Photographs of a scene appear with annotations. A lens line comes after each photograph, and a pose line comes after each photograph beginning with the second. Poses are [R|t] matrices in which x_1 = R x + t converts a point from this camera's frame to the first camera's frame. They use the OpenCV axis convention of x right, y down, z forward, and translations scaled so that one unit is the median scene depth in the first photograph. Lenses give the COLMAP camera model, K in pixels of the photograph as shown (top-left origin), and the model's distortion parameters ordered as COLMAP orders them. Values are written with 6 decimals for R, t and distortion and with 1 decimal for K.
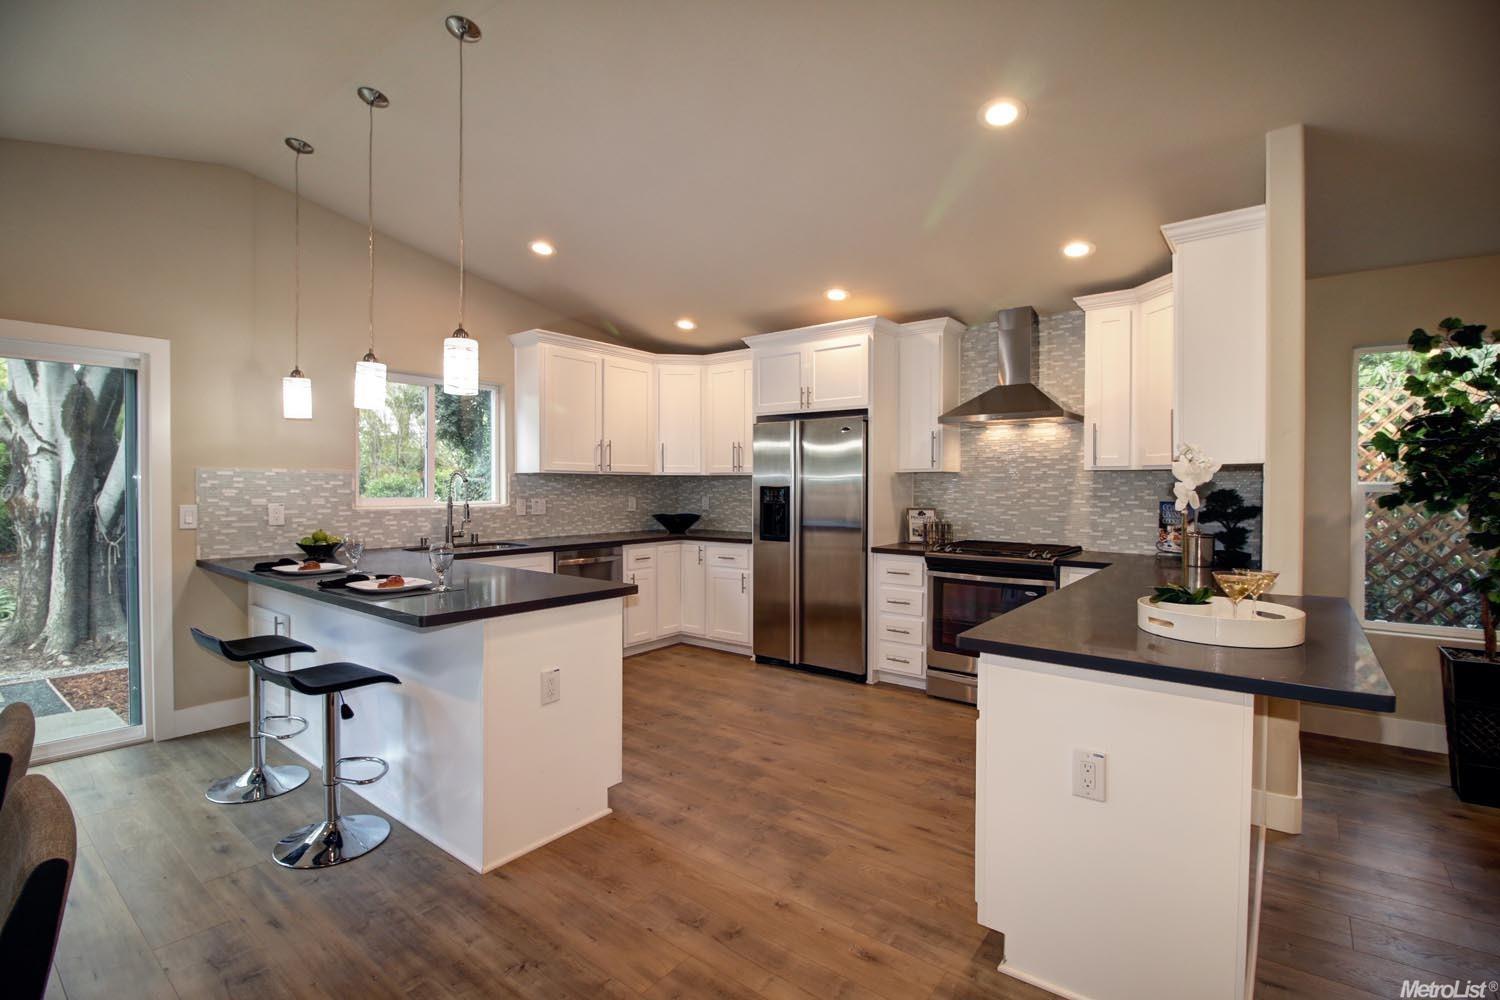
lens RADIAL K [[692.7, 0, 747.1], [0, 692.7, 494.7], [0, 0, 1]] dist [-0.001893, -0.000103]
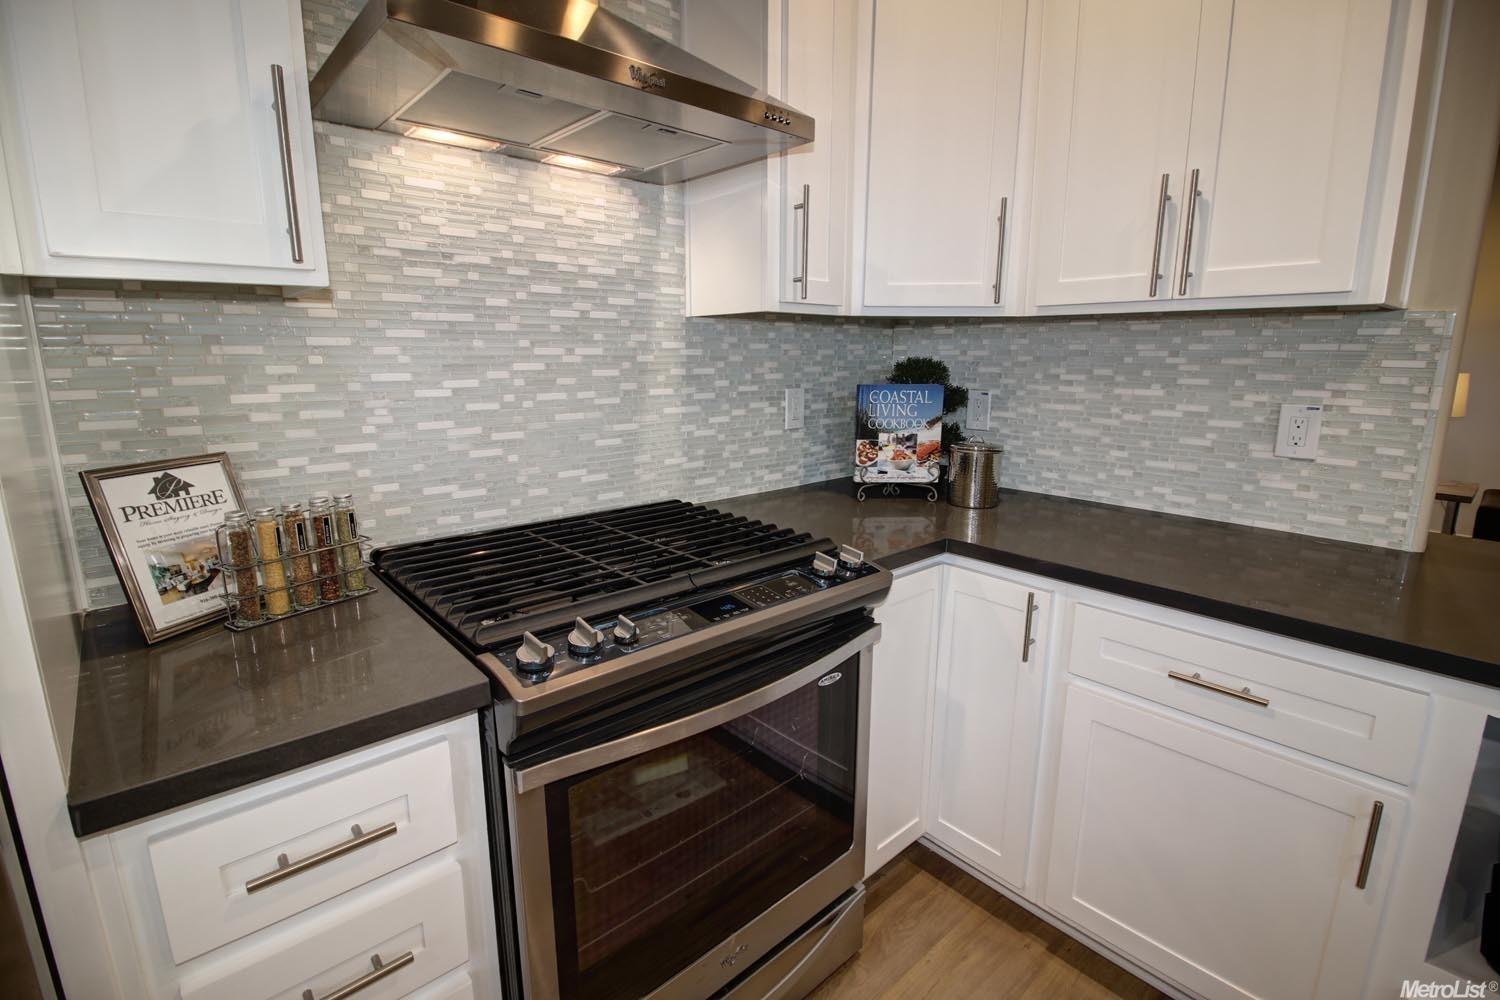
lens RADIAL K [[692.7, 0, 746.9], [0, 692.7, 492.1], [0, 0, 1]] dist [-0.001893, -0.000103]
pose [[0.182887, -0.197272, 0.963139, 0.085509], [0.013270, 0.980068, 0.198219, -0.011840], [-0.983044, -0.023471, 0.181860, 0.848897]]
